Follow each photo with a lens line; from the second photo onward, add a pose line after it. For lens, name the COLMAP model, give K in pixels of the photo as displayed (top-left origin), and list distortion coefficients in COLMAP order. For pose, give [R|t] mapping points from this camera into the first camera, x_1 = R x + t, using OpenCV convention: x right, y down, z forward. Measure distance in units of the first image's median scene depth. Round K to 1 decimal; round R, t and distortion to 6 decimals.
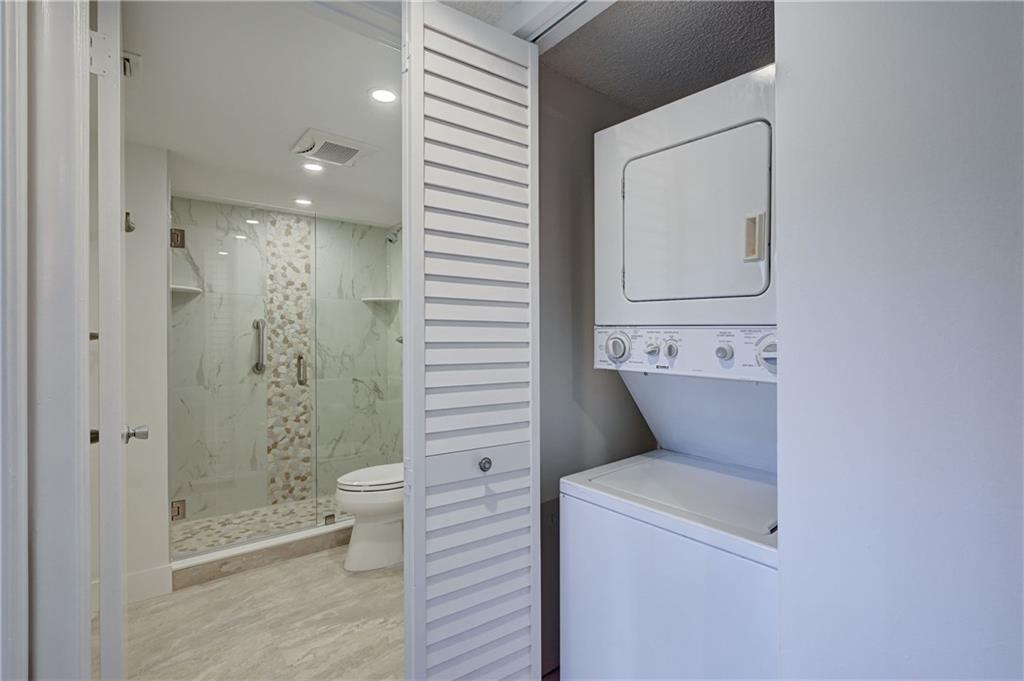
lens RADIAL K [[484.4, 0, 511.3], [0, 484.4, 342.9], [0, 0, 1]] dist [0.002656, 0.000839]
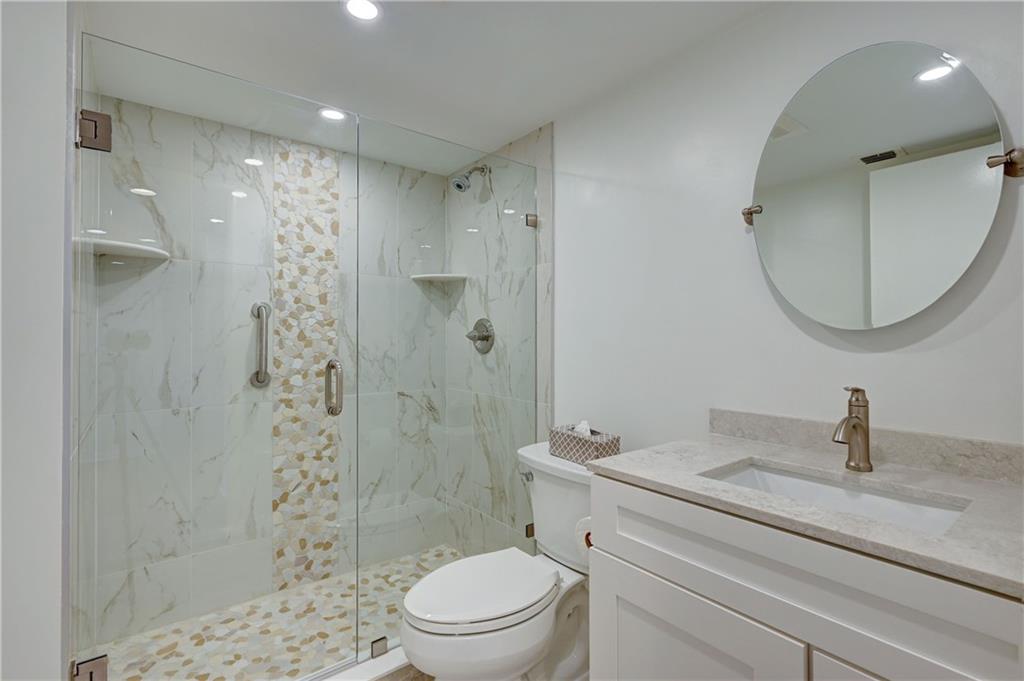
lens RADIAL K [[484.4, 0, 512.6], [0, 484.4, 336.1], [0, 0, 1]] dist [0.002656, 0.000839]
pose [[0.999950, 0.003484, -0.009400, -0.174486], [-0.003559, 0.999962, -0.008009, -0.000696], [0.009372, 0.008042, 0.999924, 0.347953]]
